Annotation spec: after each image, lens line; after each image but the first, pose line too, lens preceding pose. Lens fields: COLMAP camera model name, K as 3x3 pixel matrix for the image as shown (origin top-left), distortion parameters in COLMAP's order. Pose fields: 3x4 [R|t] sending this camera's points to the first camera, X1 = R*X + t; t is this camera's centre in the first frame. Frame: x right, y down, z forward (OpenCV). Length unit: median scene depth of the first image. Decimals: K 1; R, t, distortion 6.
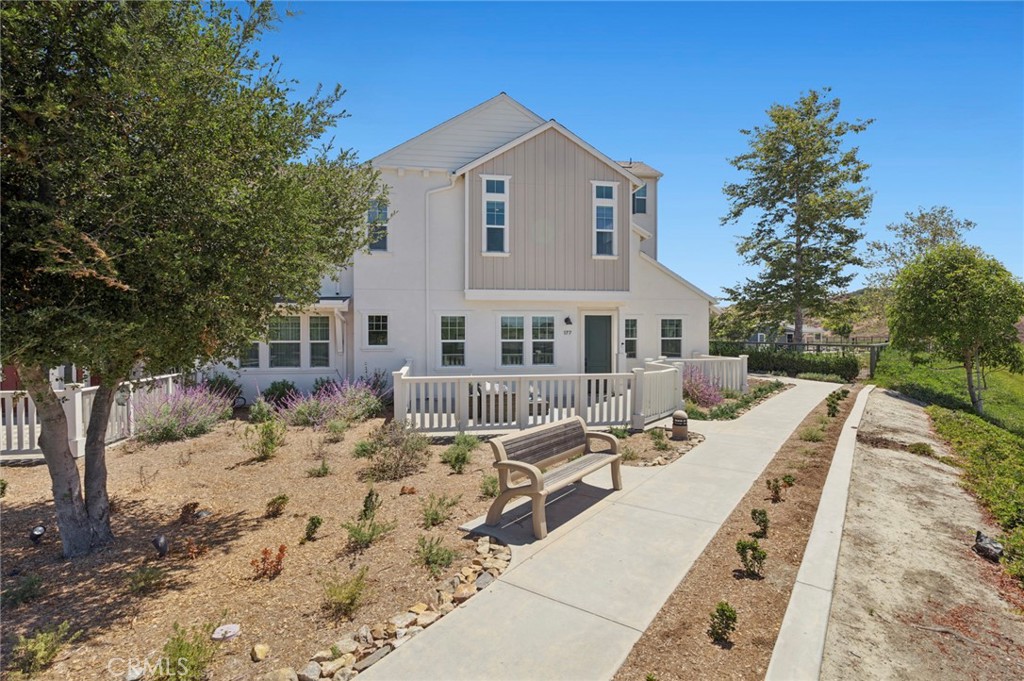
lens RADIAL K [[423.0, 0, 512.0], [0, 423.0, 340.5], [0, 0, 1]] dist [-0.000183, 0.000020]
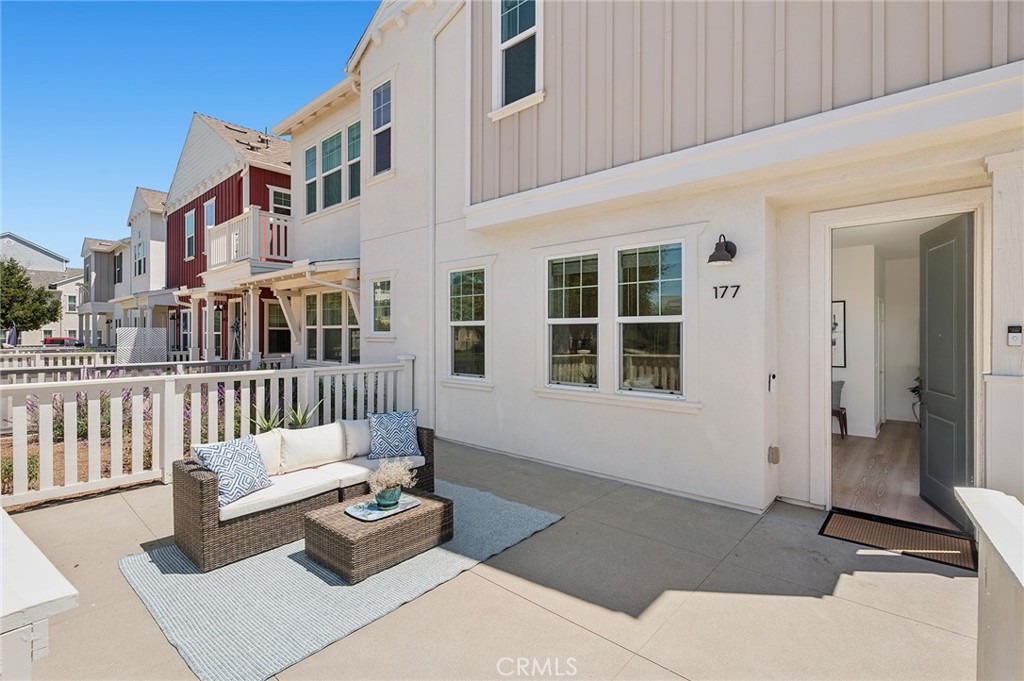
lens RADIAL K [[471.6, 0, 491.6], [0, 471.6, 336.6], [0, 0, 1]] dist [0.001063, 0.000122]
pose [[0.613756, 0.015693, -0.789340, 0.302407], [0.009584, 0.999581, 0.027326, 0.003429], [0.789438, -0.024337, 0.613348, 0.687551]]
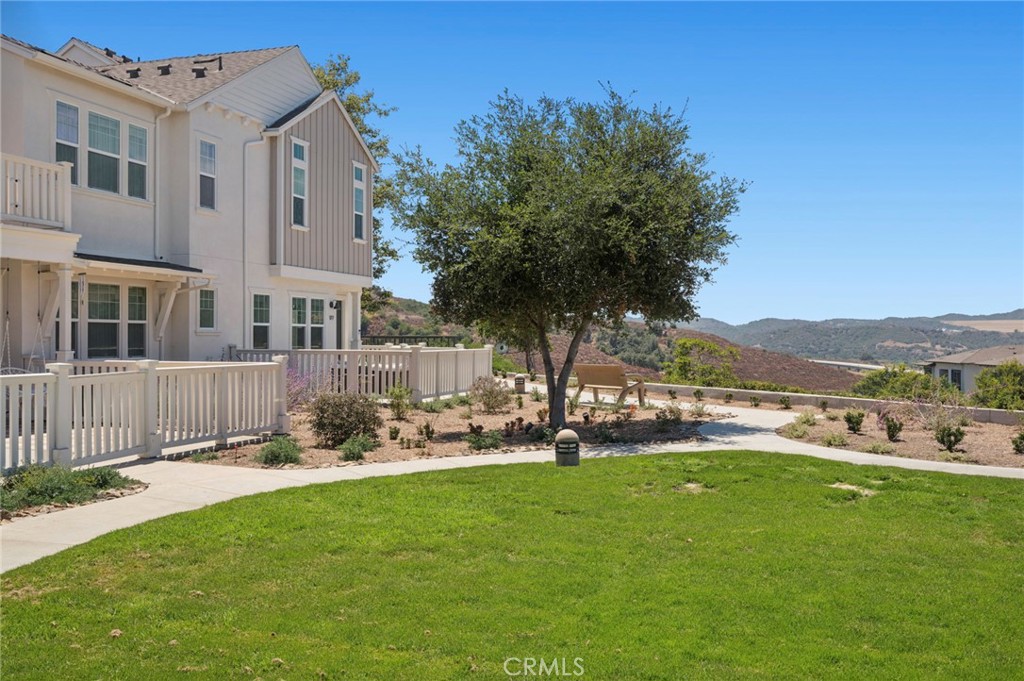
lens RADIAL K [[905.1, 0, 512.0], [0, 905.1, 340.5], [0, 0, 1]] dist [0.001643, 0.001109]
pose [[0.448796, -0.000323, 0.893634, -1.534422], [-0.010871, 0.999924, 0.005821, 0.018772], [-0.893568, -0.012327, 0.448759, -0.264100]]
